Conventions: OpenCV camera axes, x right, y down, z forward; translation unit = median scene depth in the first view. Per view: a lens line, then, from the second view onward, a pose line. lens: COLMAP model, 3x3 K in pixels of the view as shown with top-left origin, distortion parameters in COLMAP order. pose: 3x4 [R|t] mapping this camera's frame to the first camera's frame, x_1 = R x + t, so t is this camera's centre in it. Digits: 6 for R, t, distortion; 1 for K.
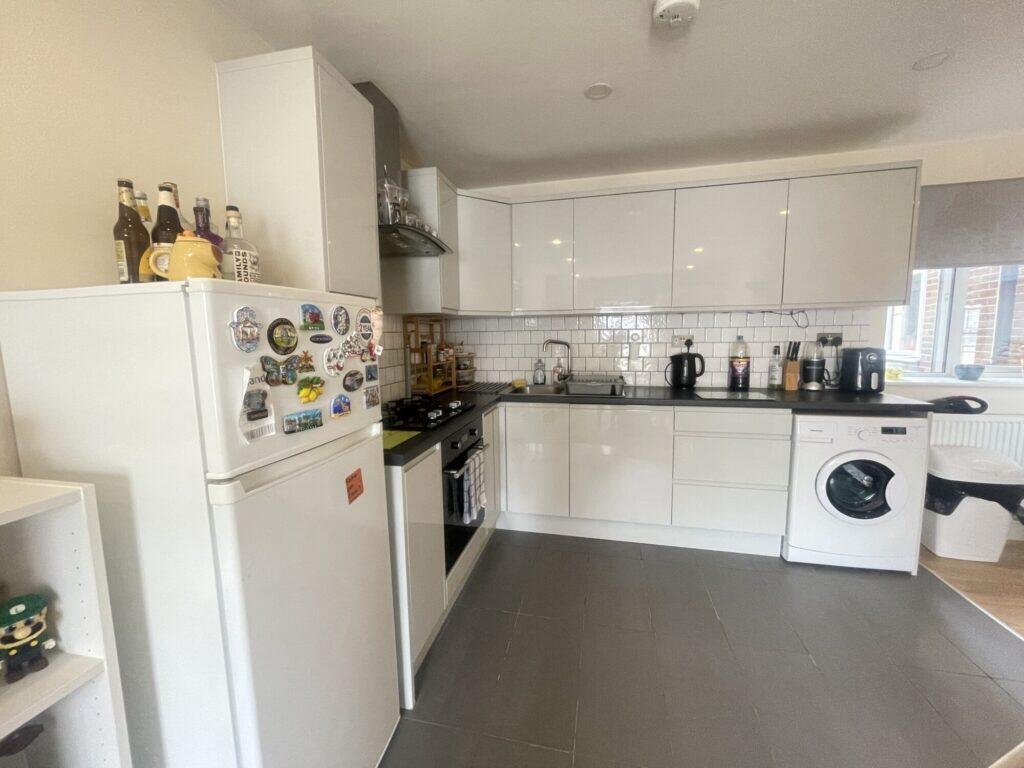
lens RADIAL K [[411.8, 0, 505.2], [0, 411.8, 382.3], [0, 0, 1]] dist [0.009133, -0.001041]
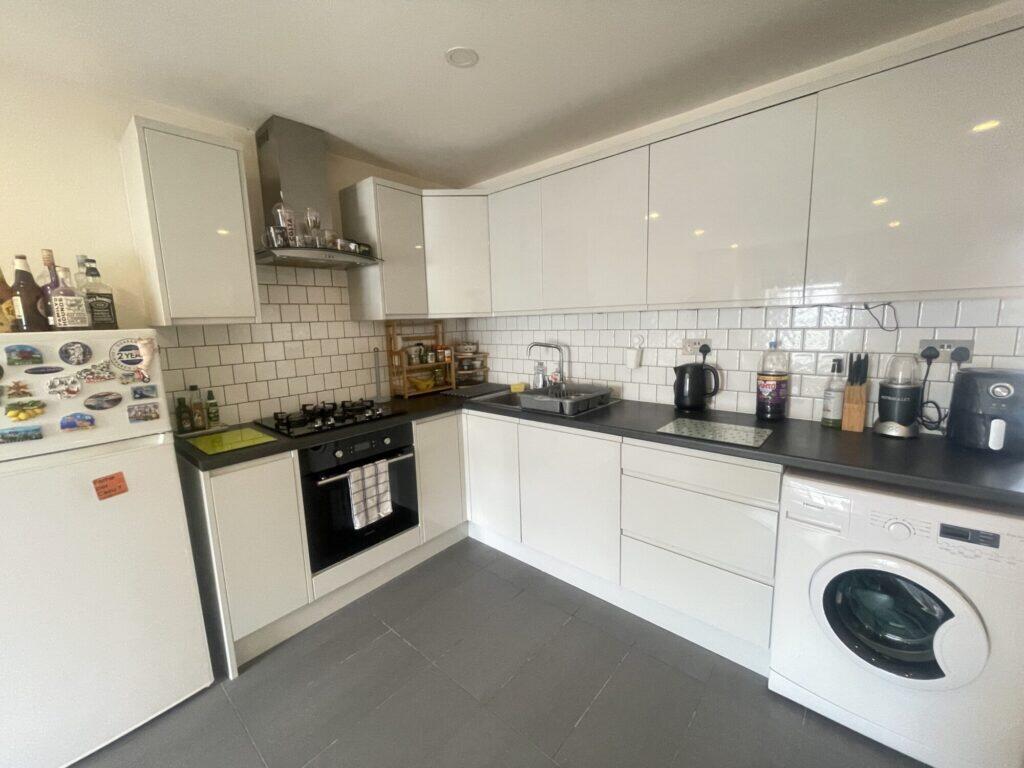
lens RADIAL K [[411.8, 0, 510.7], [0, 411.8, 383.1], [0, 0, 1]] dist [0.009133, -0.001041]
pose [[0.880921, 0.059938, -0.469453, 0.555692], [-0.036244, 0.997579, 0.059356, -0.075945], [0.471874, -0.035273, 0.880960, 0.217193]]
